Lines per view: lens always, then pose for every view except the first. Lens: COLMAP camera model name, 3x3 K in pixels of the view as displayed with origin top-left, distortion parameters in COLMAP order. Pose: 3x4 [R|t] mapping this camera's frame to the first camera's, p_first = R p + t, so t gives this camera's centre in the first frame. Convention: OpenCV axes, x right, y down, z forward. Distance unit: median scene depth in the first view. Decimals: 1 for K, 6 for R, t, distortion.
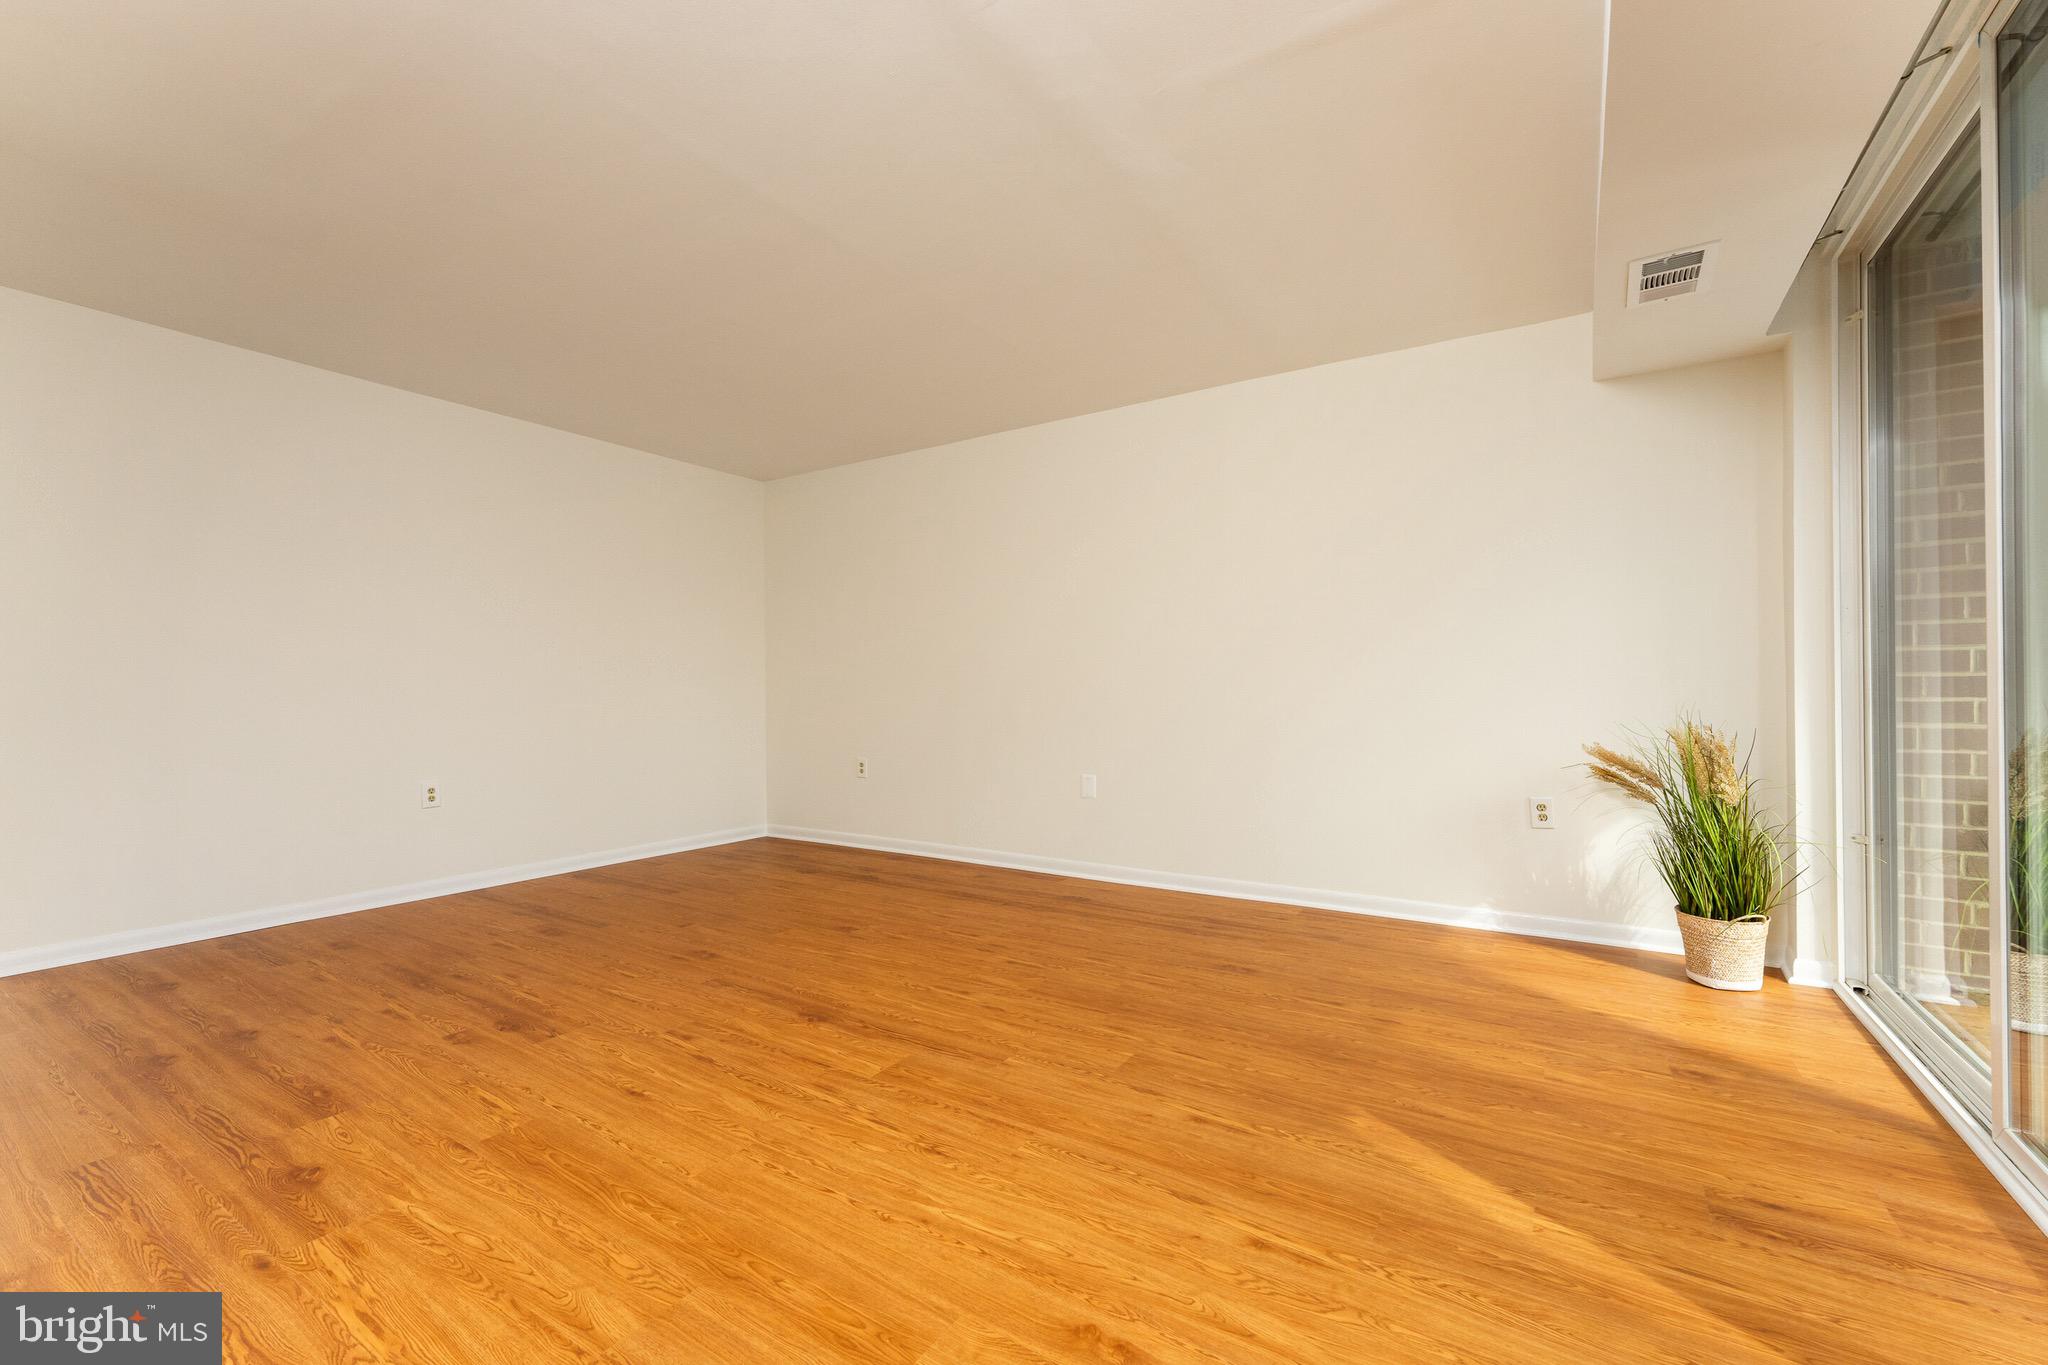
lens RADIAL K [[838.0, 0, 1018.9], [0, 838.0, 678.4], [0, 0, 1]] dist [-0.000446, 0.000831]
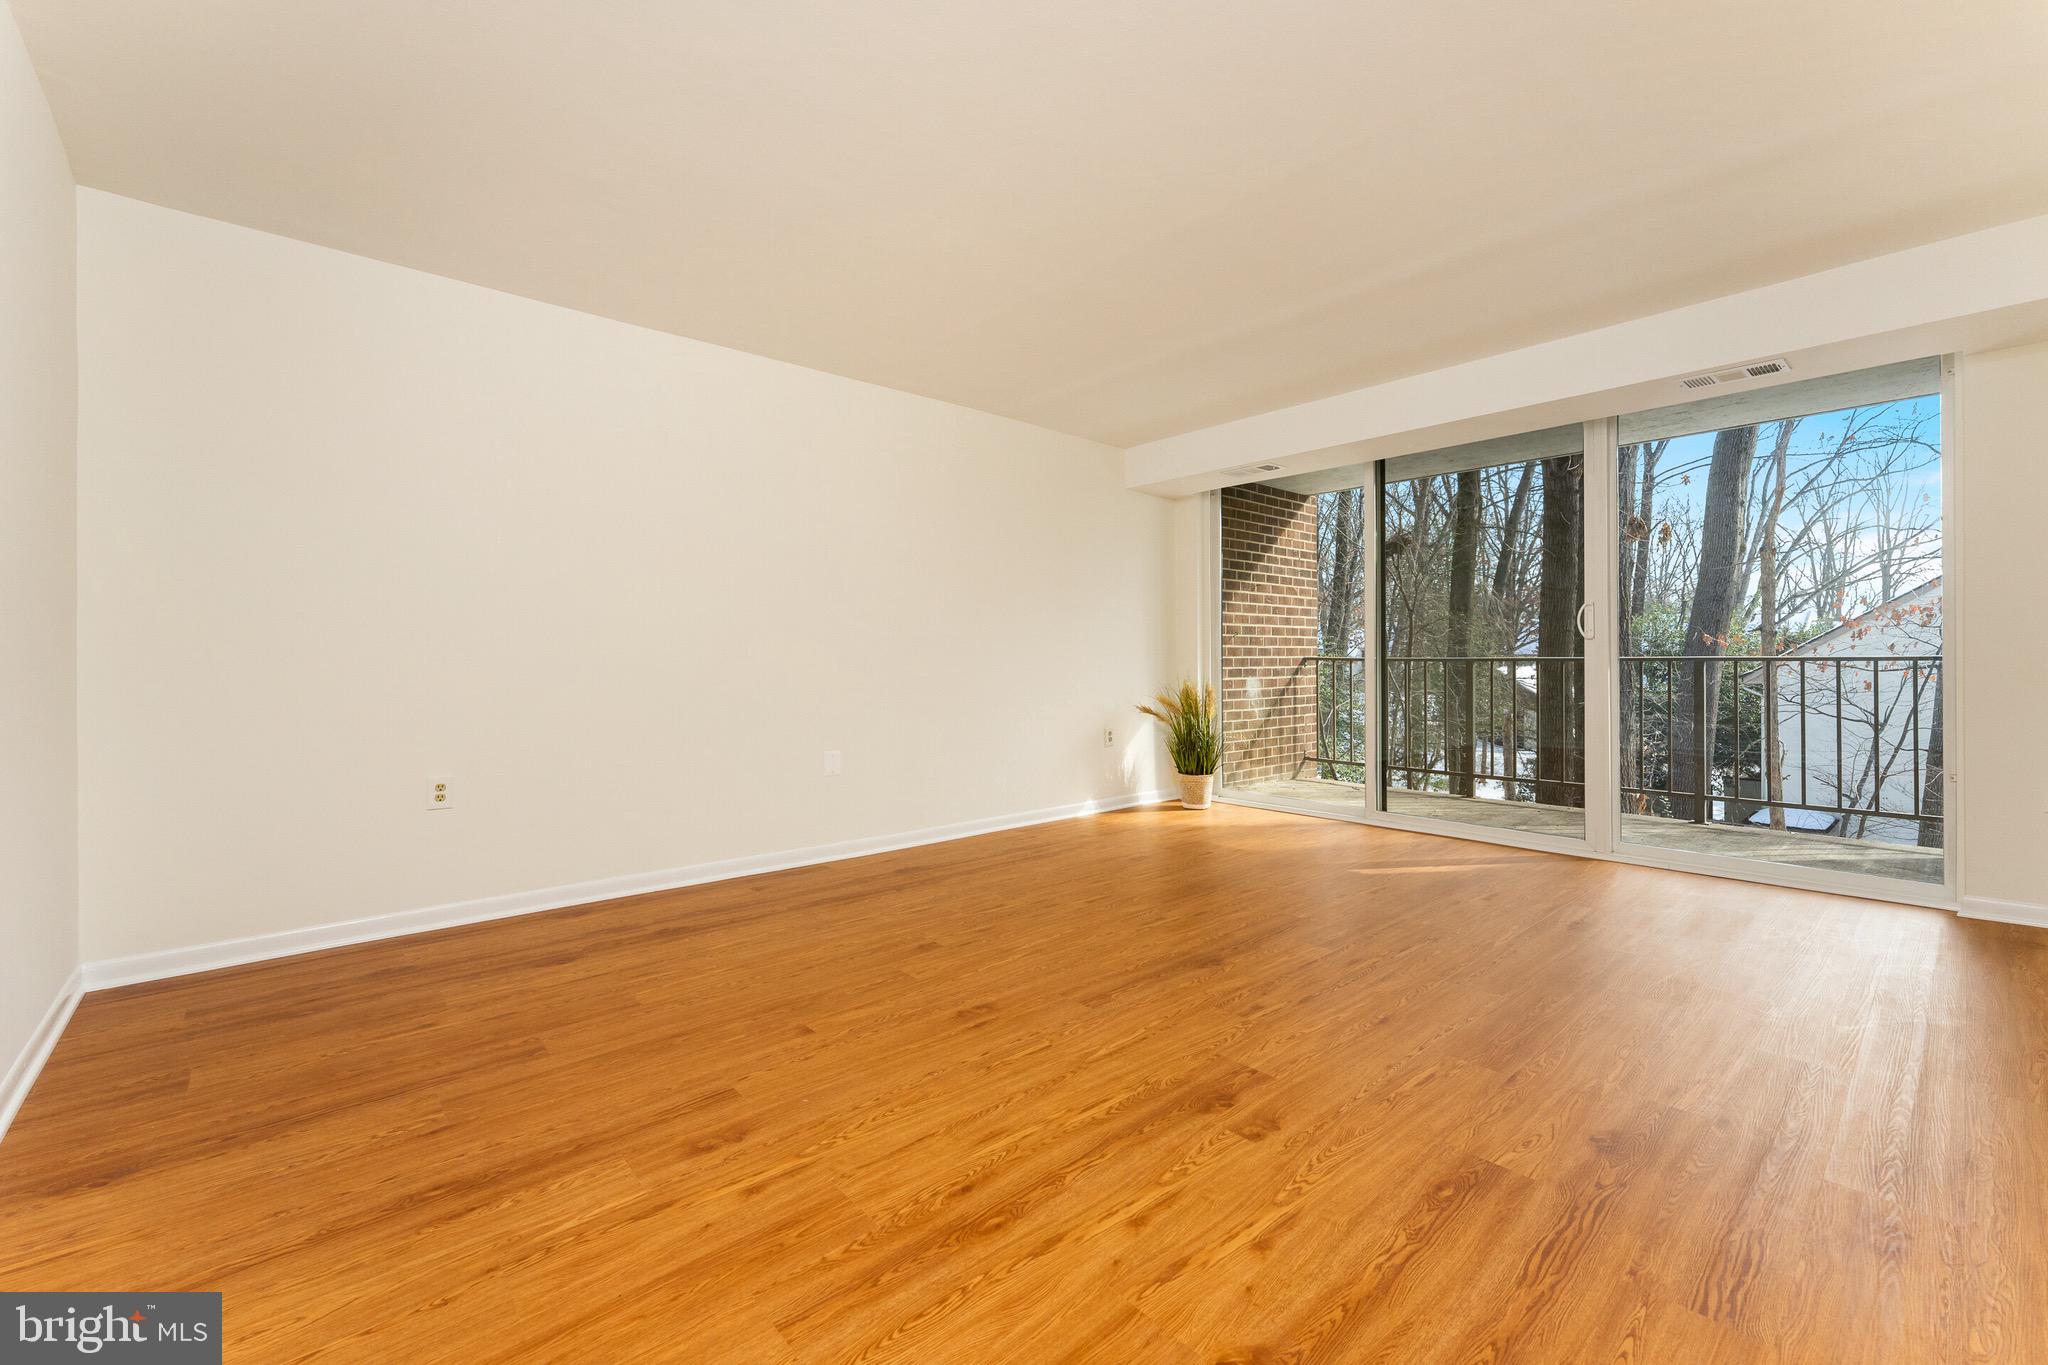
lens RADIAL K [[838.0, 0, 940.4], [0, 838.0, 670.0], [0, 0, 1]] dist [-0.000446, 0.000831]
pose [[0.309506, -0.005884, 0.950879, -1.402880], [-0.011986, 0.999877, 0.010089, 0.004267], [-0.950822, -0.014519, 0.309397, 0.987854]]
